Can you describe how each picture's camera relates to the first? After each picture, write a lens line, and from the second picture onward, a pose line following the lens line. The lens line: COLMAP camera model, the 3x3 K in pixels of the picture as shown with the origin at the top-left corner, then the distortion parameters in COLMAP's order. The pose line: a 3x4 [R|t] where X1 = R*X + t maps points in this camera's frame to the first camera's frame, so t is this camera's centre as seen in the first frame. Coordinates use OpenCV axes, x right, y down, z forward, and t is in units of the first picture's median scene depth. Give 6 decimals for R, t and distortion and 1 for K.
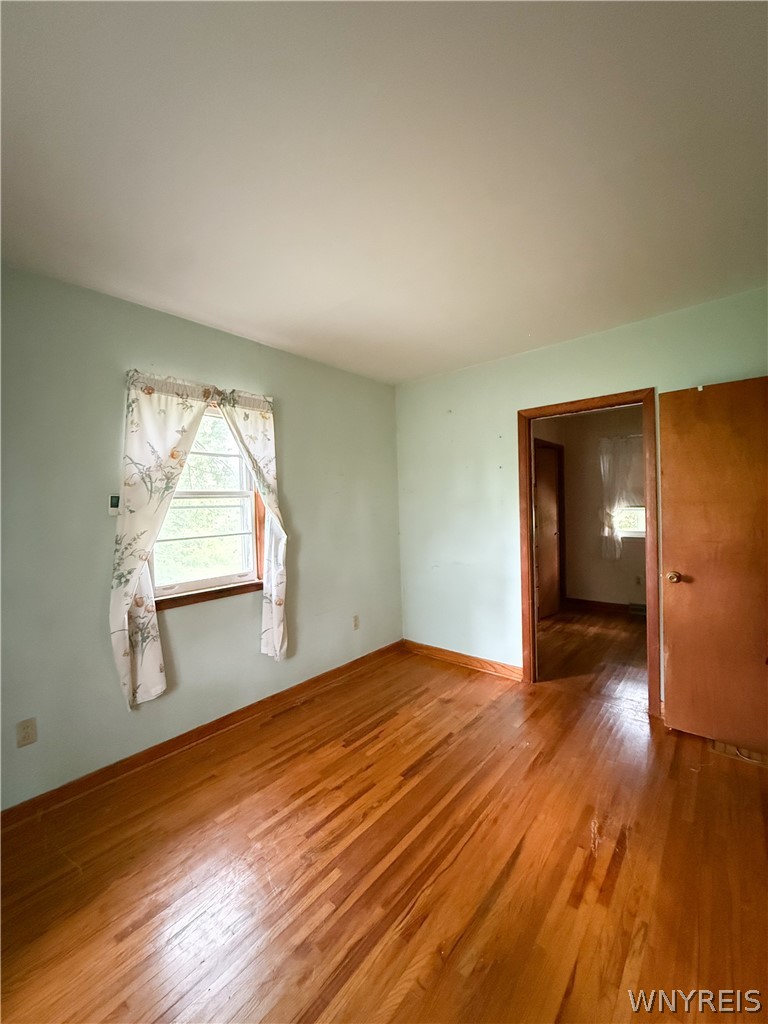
lens RADIAL K [[411.0, 0, 382.6], [0, 411.0, 509.9], [0, 0, 1]] dist [-0.000245, 0.000944]
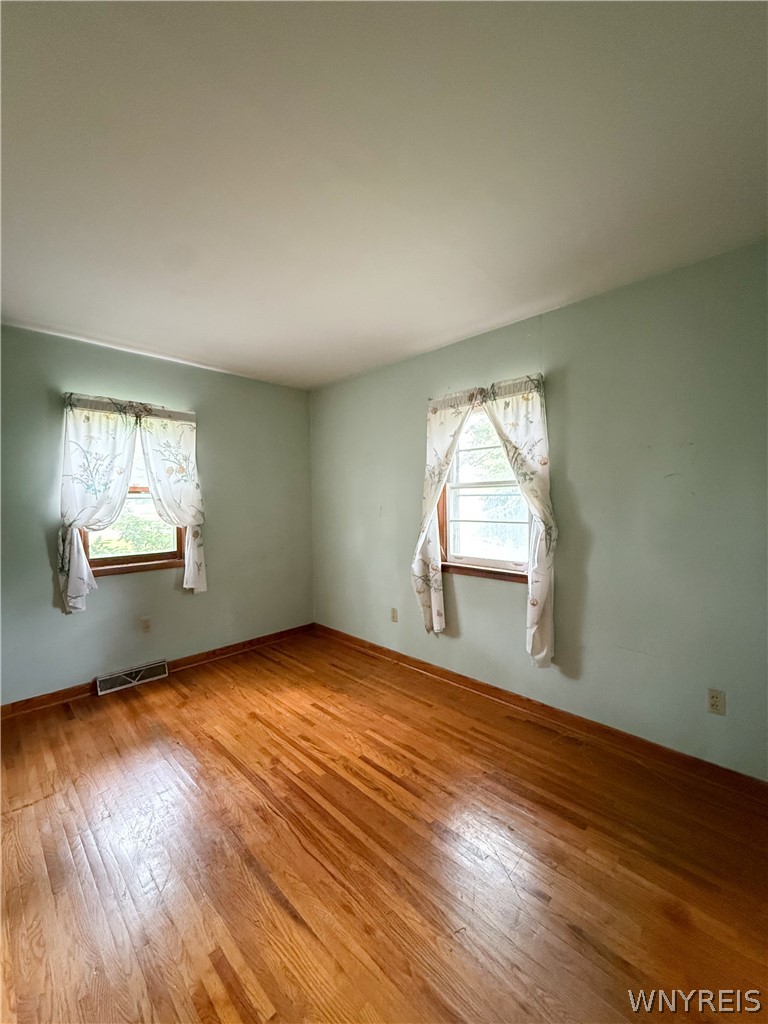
lens RADIAL K [[411.0, 0, 385.2], [0, 411.0, 510.9], [0, 0, 1]] dist [-0.000245, 0.000944]
pose [[-0.071338, 0.056460, -0.995853, 0.832195], [-0.002678, 0.998382, 0.056796, -0.032343], [0.997449, 0.006719, -0.071071, 0.932354]]
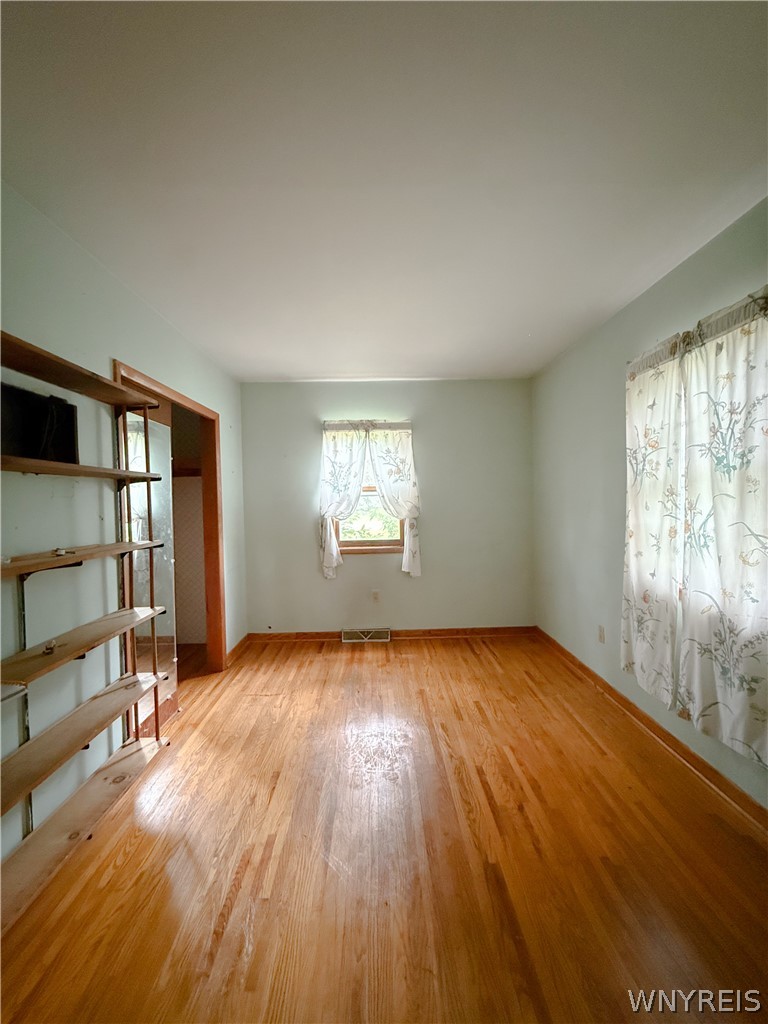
lens RADIAL K [[411.0, 0, 383.6], [0, 411.0, 511.1], [0, 0, 1]] dist [-0.000245, 0.000944]
pose [[-0.746475, 0.063214, -0.662404, 0.623961], [0.032364, 0.997748, 0.058745, -0.028675], [0.664625, 0.022413, -0.746840, 1.365491]]
